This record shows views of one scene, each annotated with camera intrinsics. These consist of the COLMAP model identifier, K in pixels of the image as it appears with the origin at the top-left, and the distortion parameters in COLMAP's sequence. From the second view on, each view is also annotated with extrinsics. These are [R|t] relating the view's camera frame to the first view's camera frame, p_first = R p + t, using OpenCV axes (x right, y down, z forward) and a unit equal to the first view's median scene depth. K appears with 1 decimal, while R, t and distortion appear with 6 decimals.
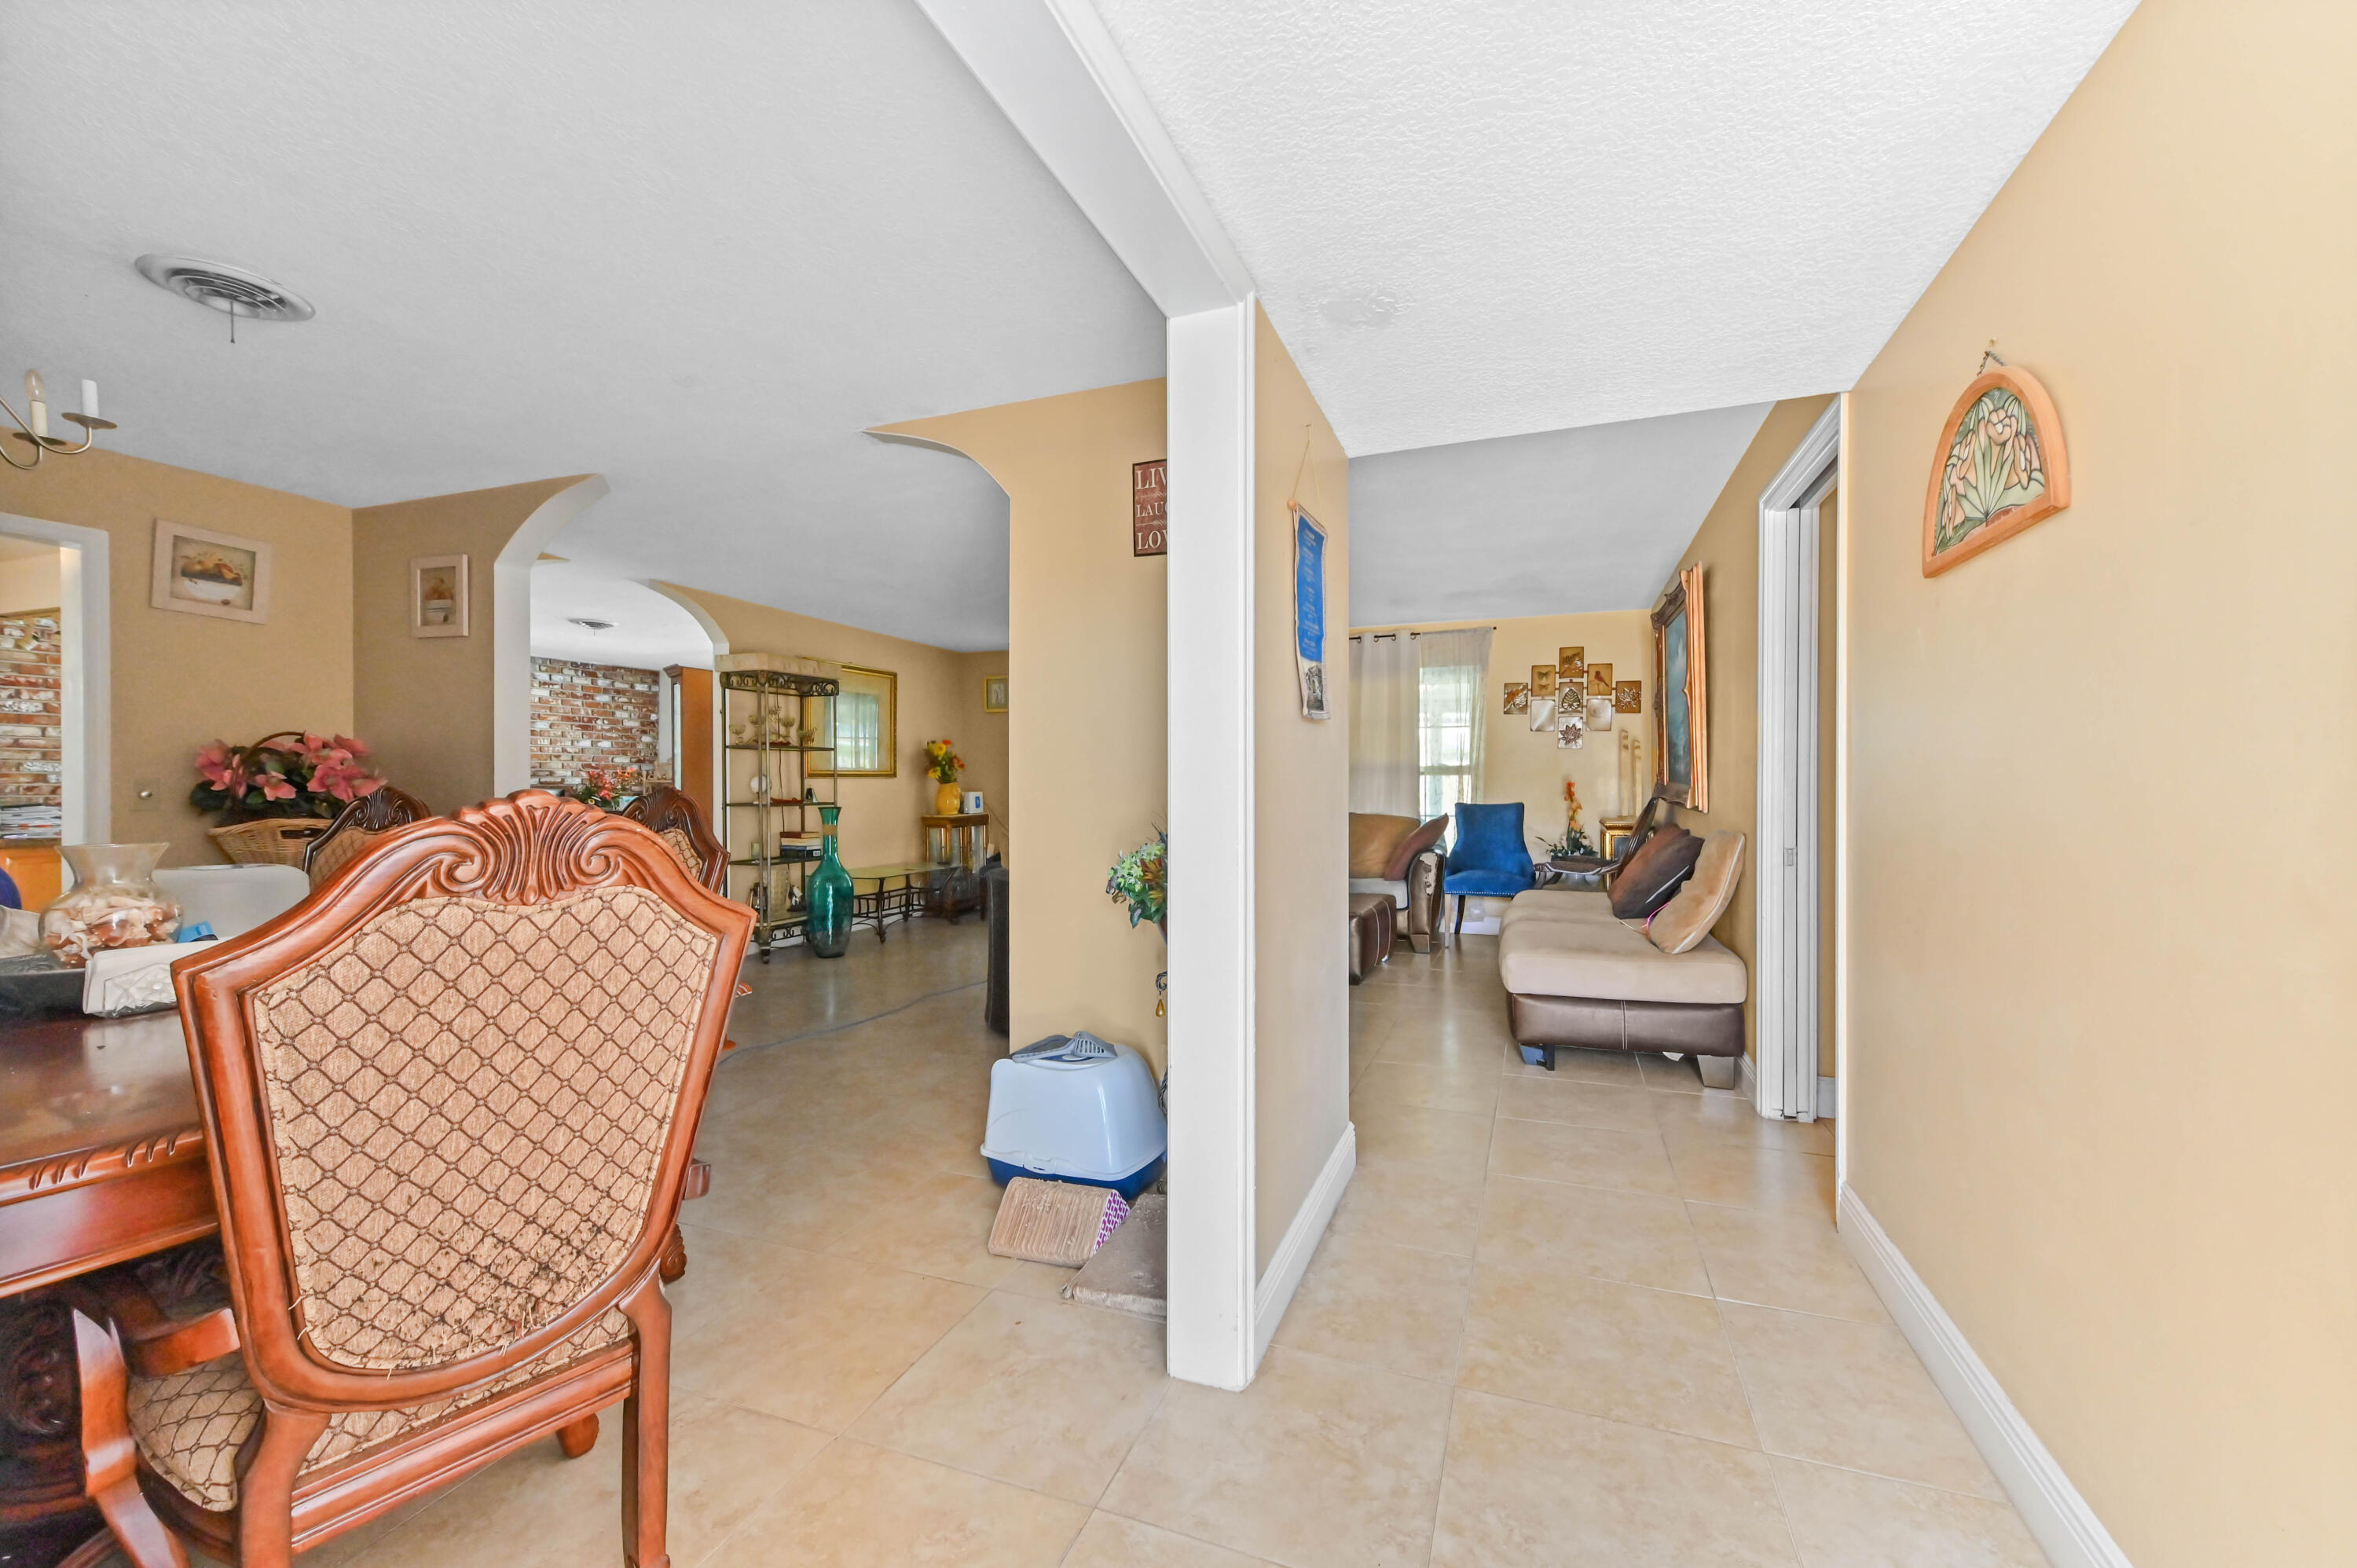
lens RADIAL K [[937.2, 0, 1159.7], [0, 937.2, 782.2], [0, 0, 1]] dist [0.016372, 0.000876]
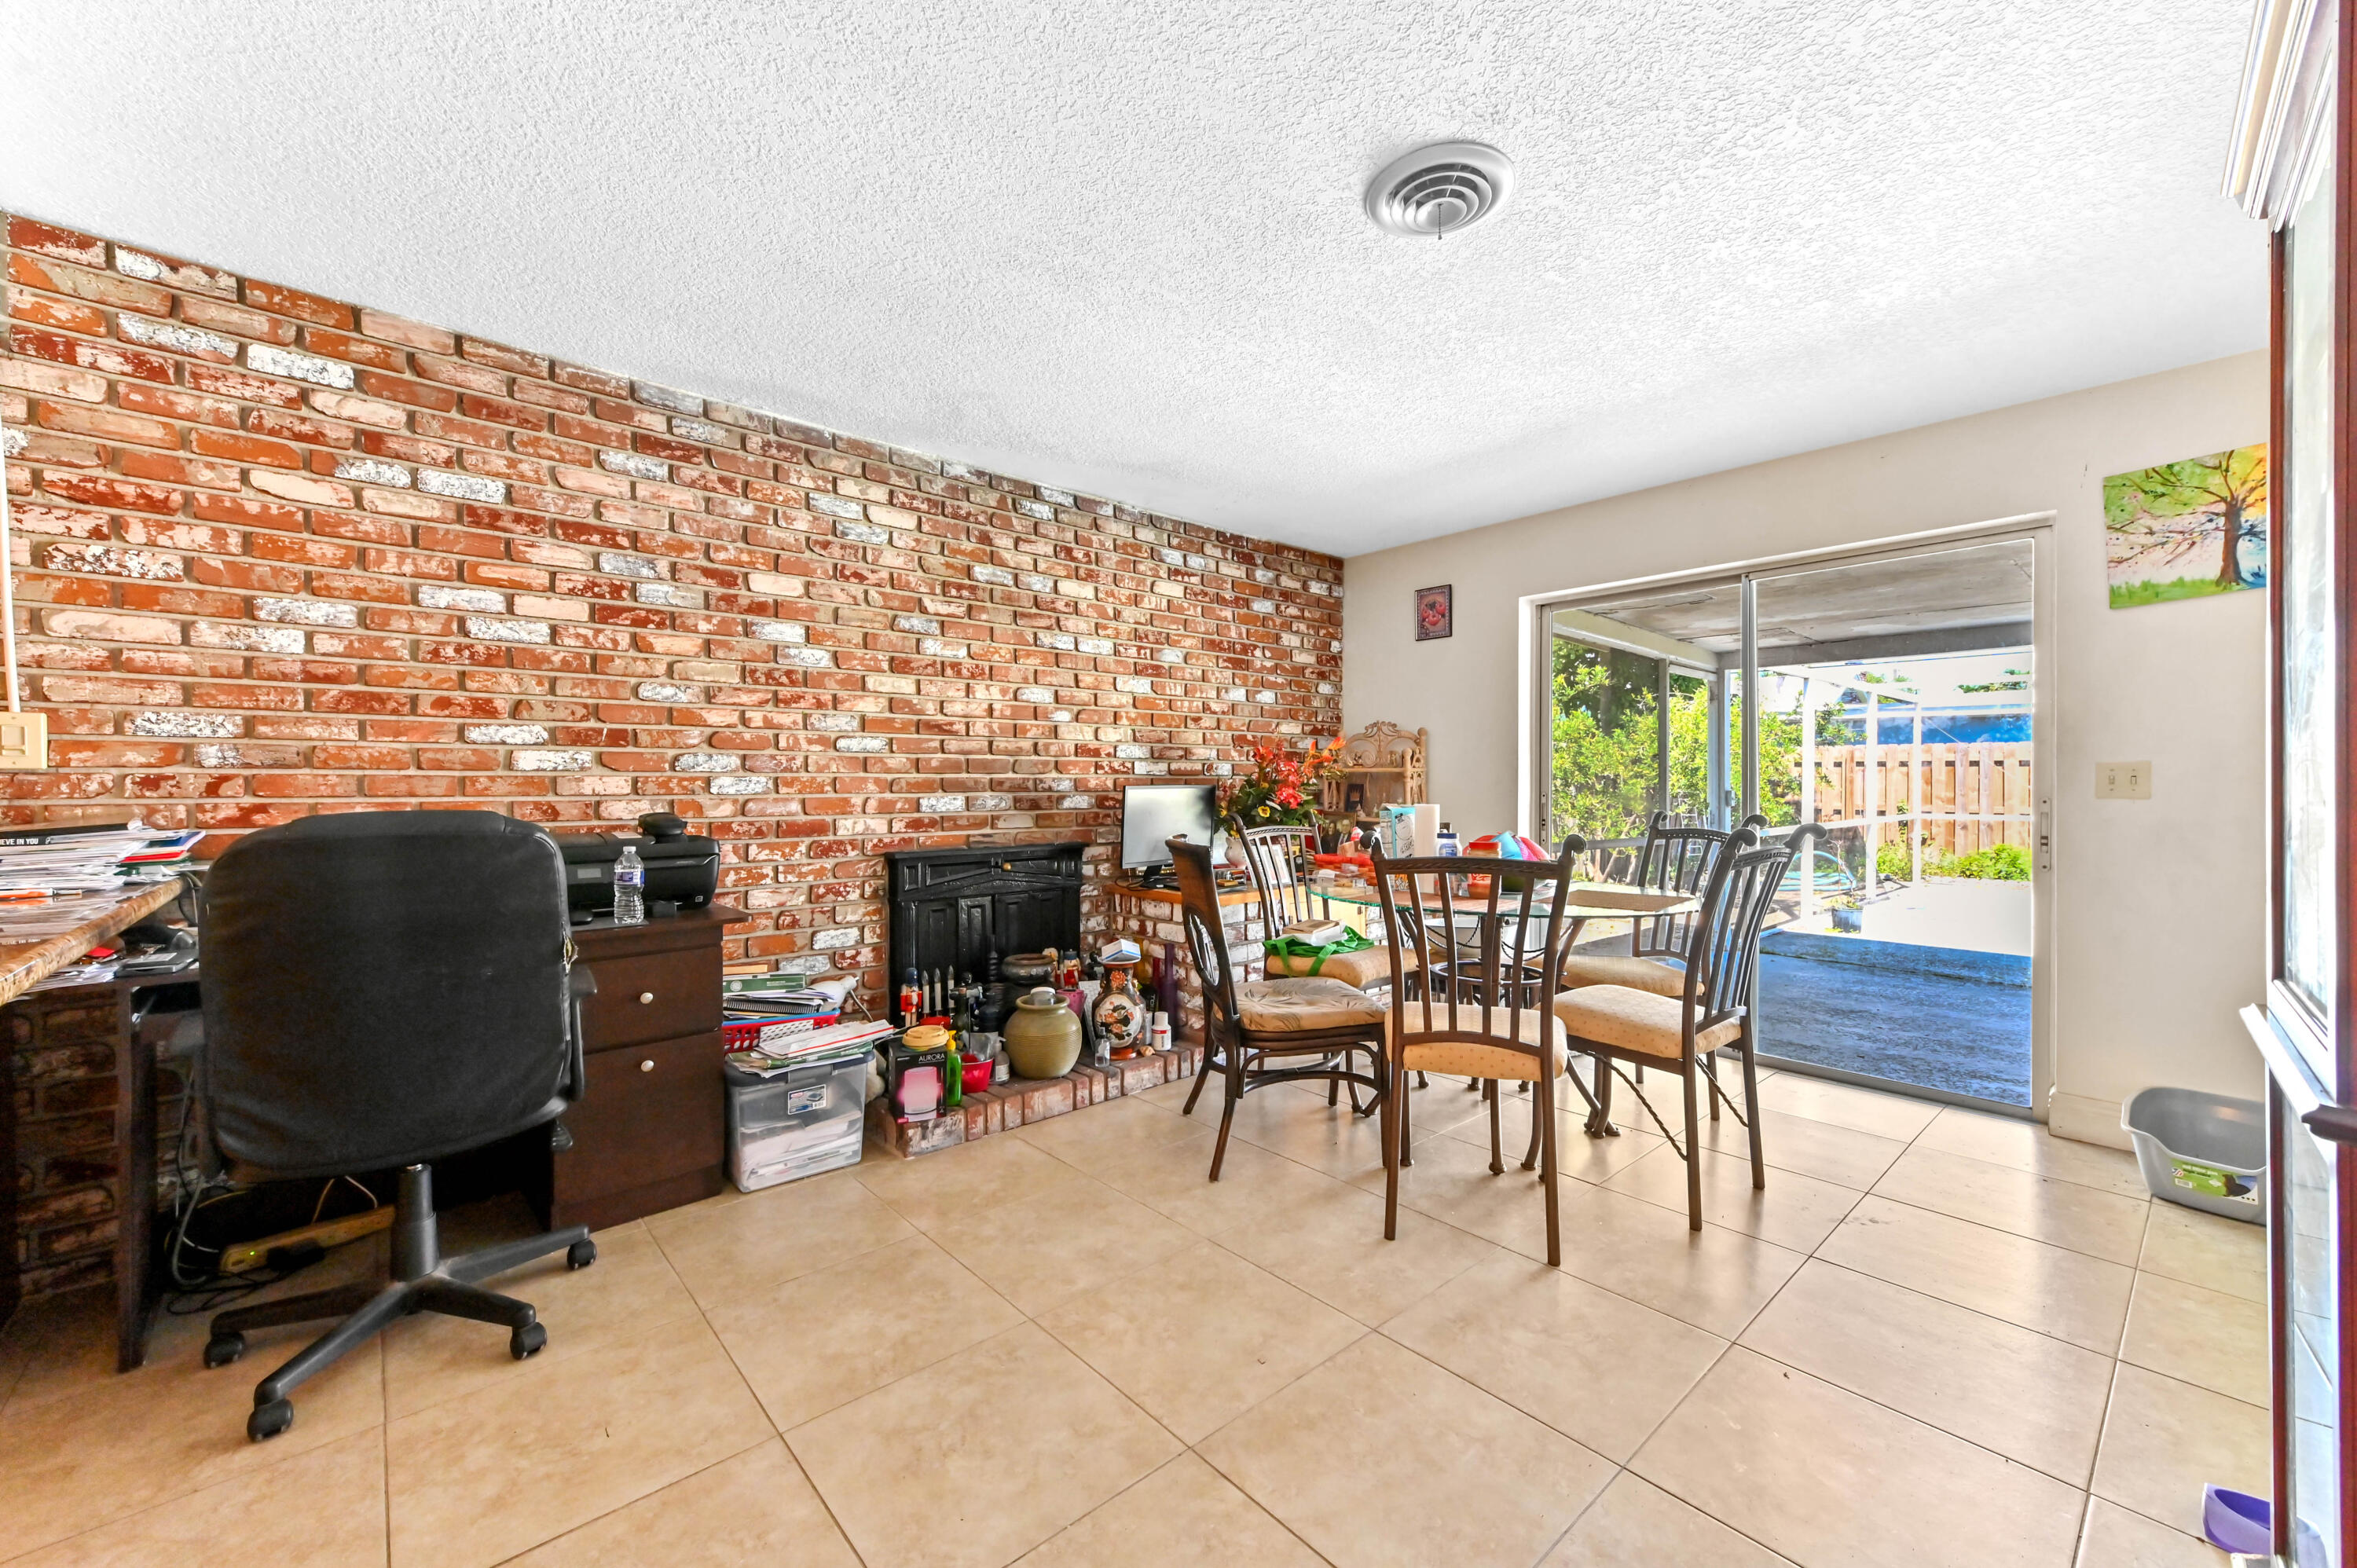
lens RADIAL K [[783.1, 0, 1190.7], [0, 783.1, 791.6], [0, 0, 1]] dist [0.012547, 0.000014]
pose [[0.928811, 0.006019, -0.370505, -0.778224], [-0.000059, 0.999870, 0.016095, 0.006287], [0.370554, -0.014927, 0.928691, 0.980663]]
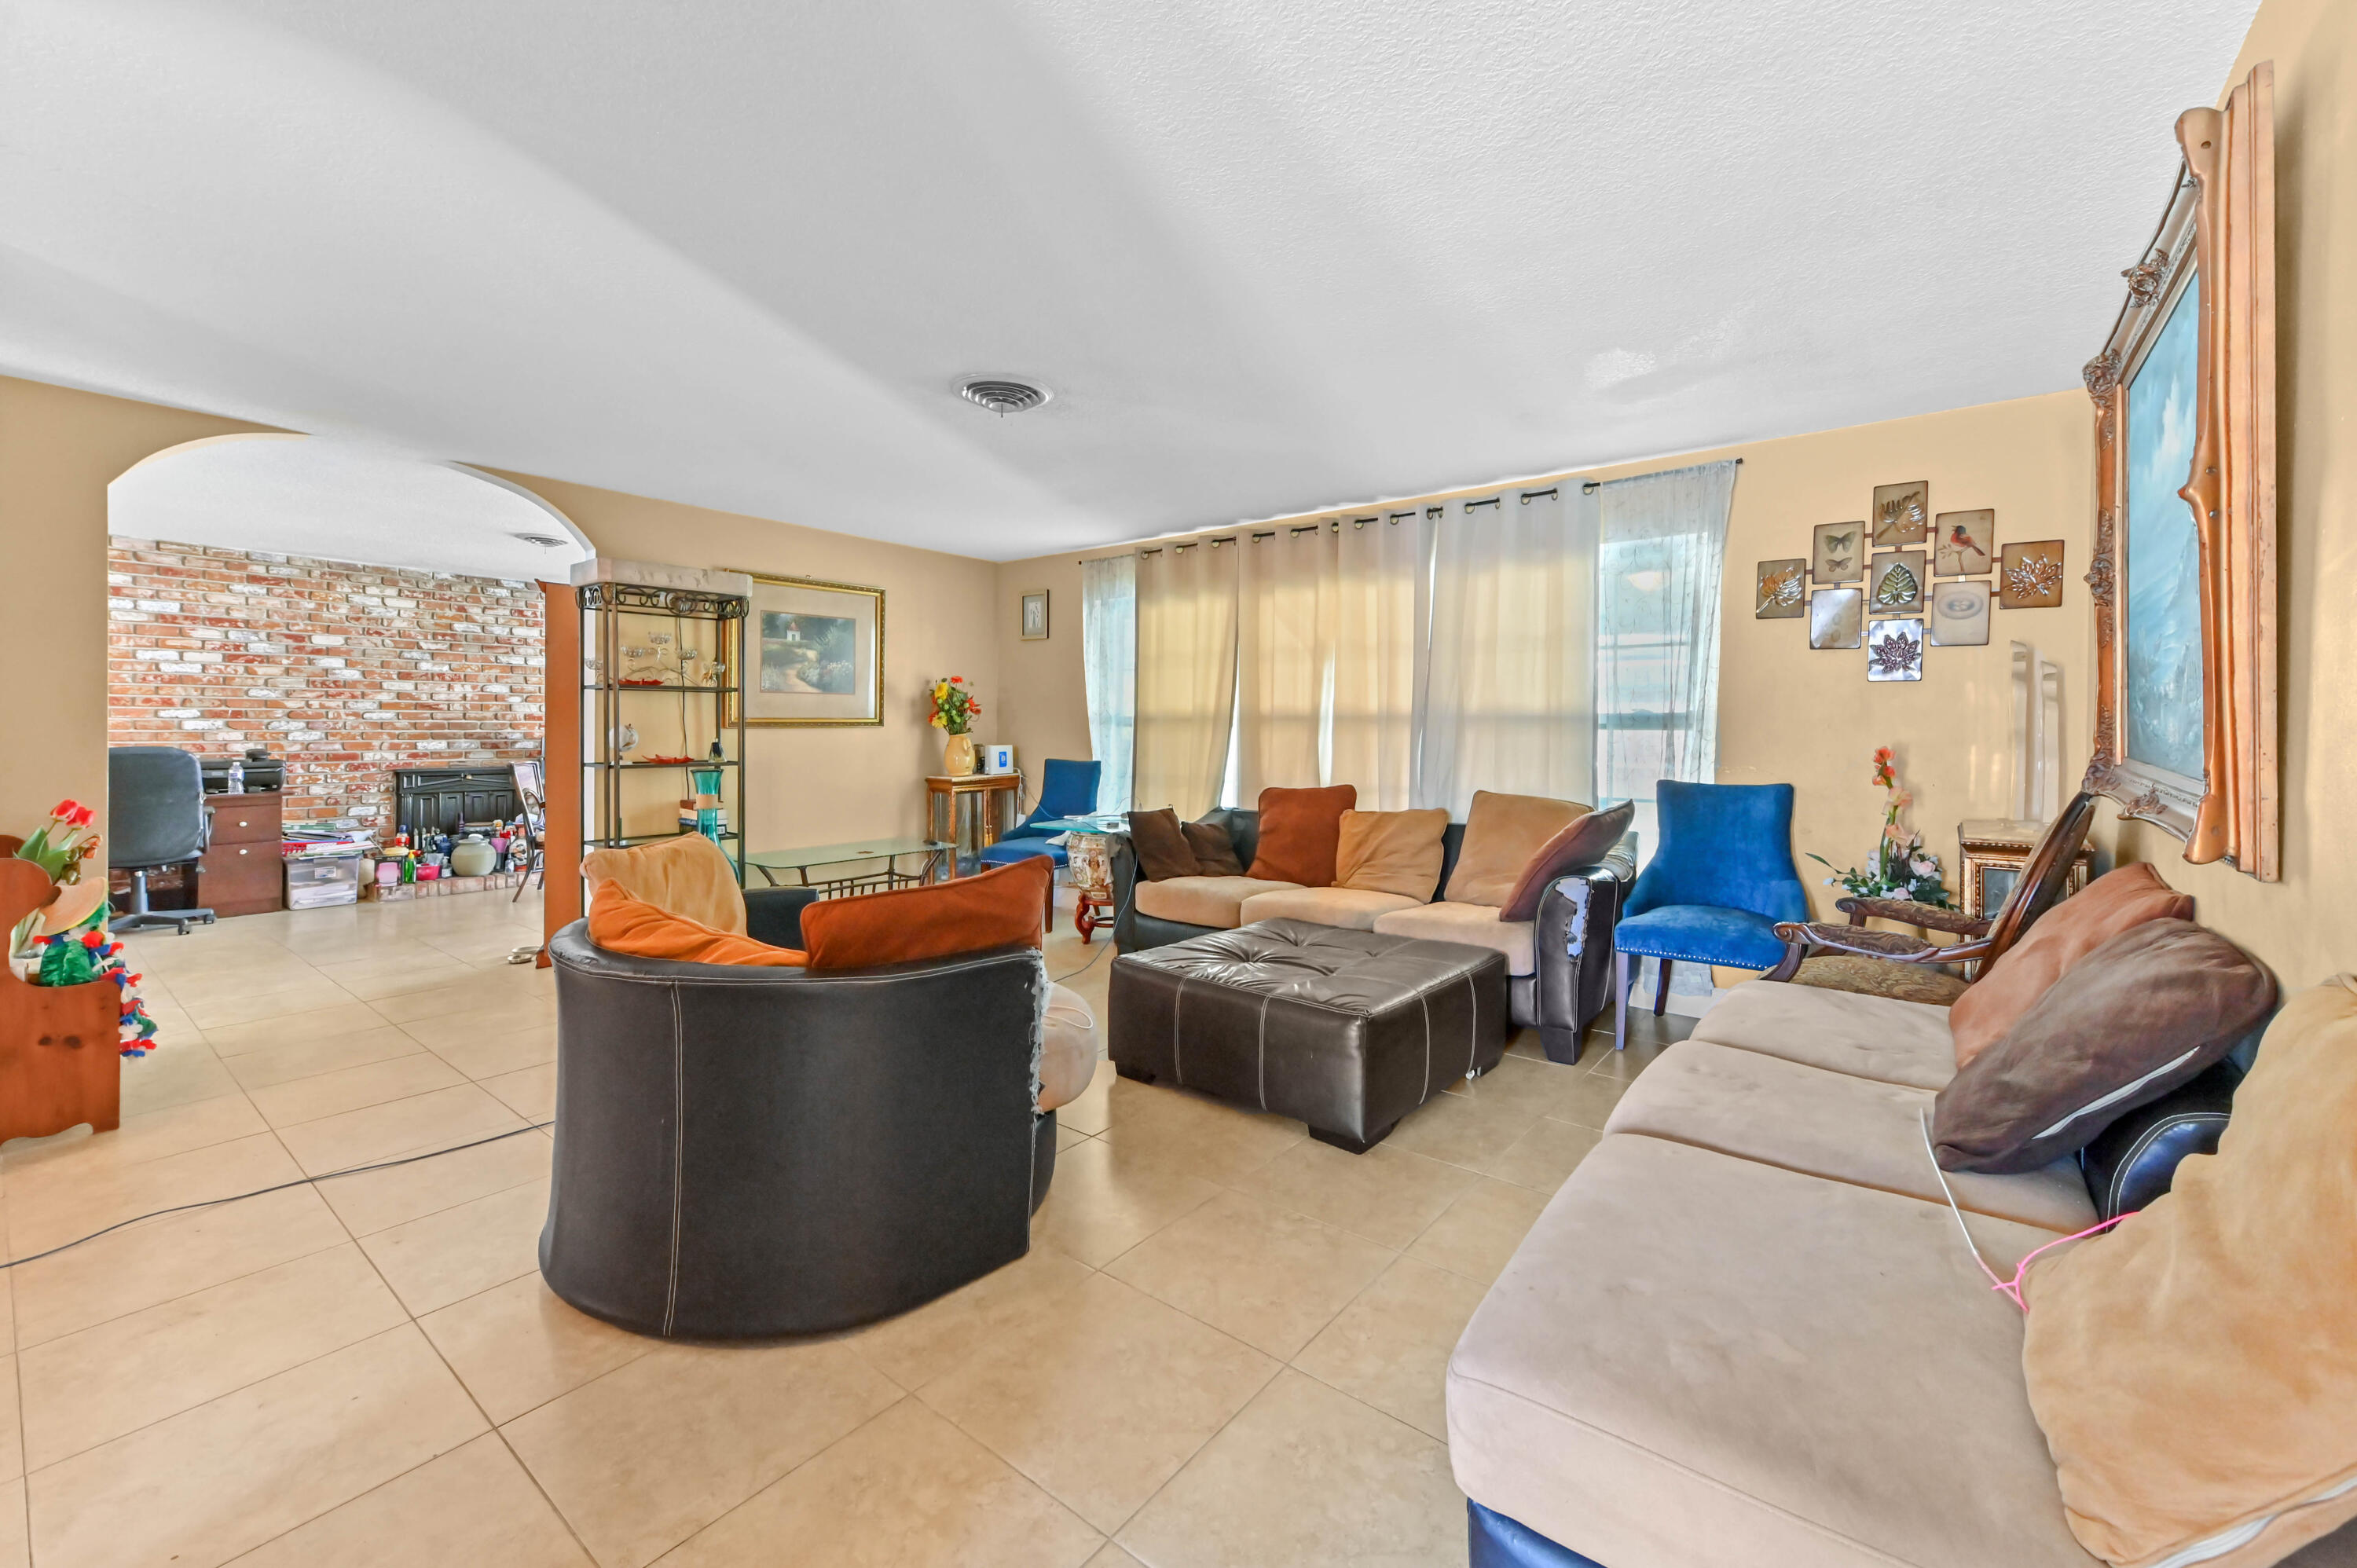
lens RADIAL K [[937.2, 0, 1221.5], [0, 937.2, 728.4], [0, 0, 1]] dist [0.016372, 0.000876]
pose [[0.964109, 0.006343, -0.265431, 0.248184], [-0.004876, 0.999969, 0.006183, -0.012930], [0.265462, -0.004667, 0.964110, 0.457490]]
